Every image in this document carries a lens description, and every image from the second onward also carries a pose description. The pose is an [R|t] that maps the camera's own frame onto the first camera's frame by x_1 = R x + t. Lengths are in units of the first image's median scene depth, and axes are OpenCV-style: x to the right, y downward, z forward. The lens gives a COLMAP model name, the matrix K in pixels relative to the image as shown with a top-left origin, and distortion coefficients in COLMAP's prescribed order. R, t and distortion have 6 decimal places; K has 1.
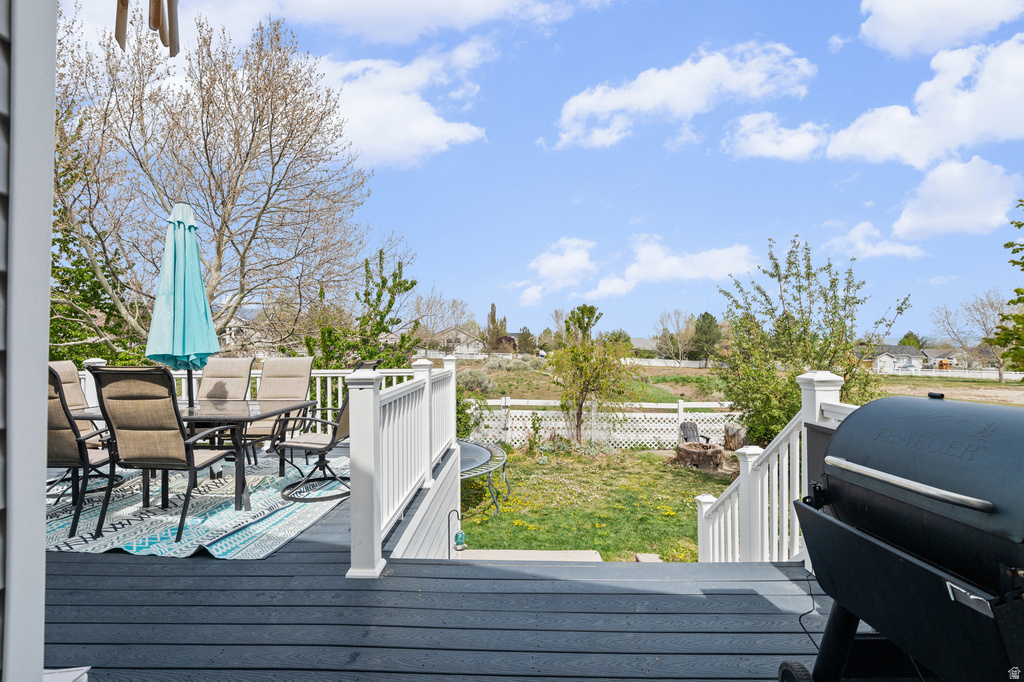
lens RADIAL K [[471.9, 0, 512.0], [0, 471.9, 341.0], [0, 0, 1]] dist [0.001344, -0.001328]
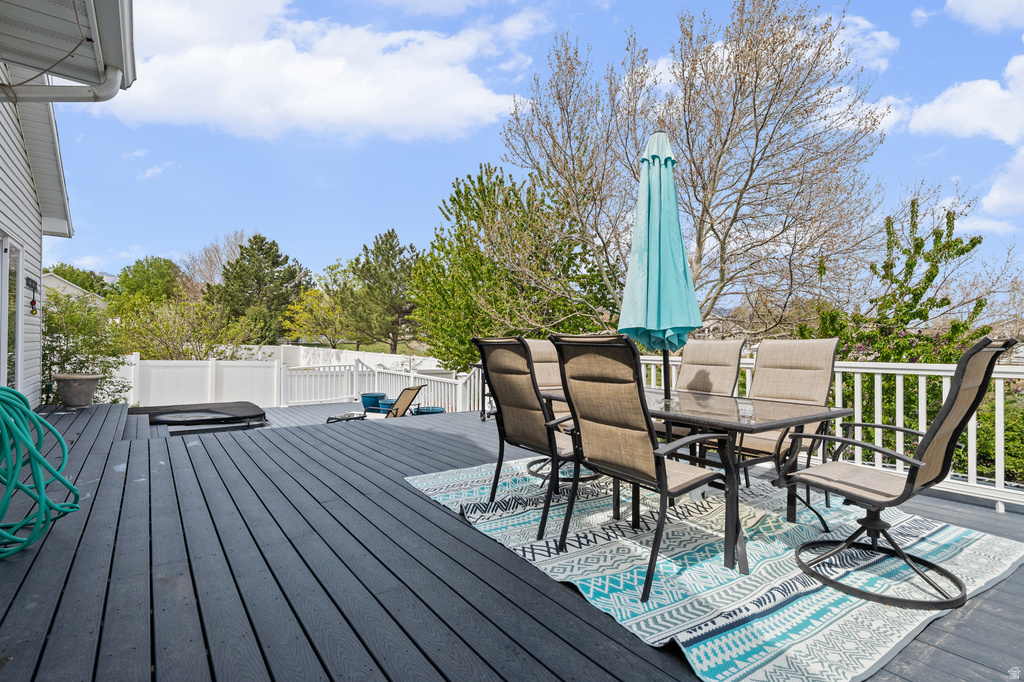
lens RADIAL K [[498.5, 0, 485.8], [0, 498.5, 342.9], [0, 0, 1]] dist [-0.001001, -0.001325]
pose [[0.573948, 0.008792, -0.818845, -0.205696], [0.002455, 0.999919, 0.012457, 0.041836], [0.818888, -0.009160, 0.573880, 0.323955]]
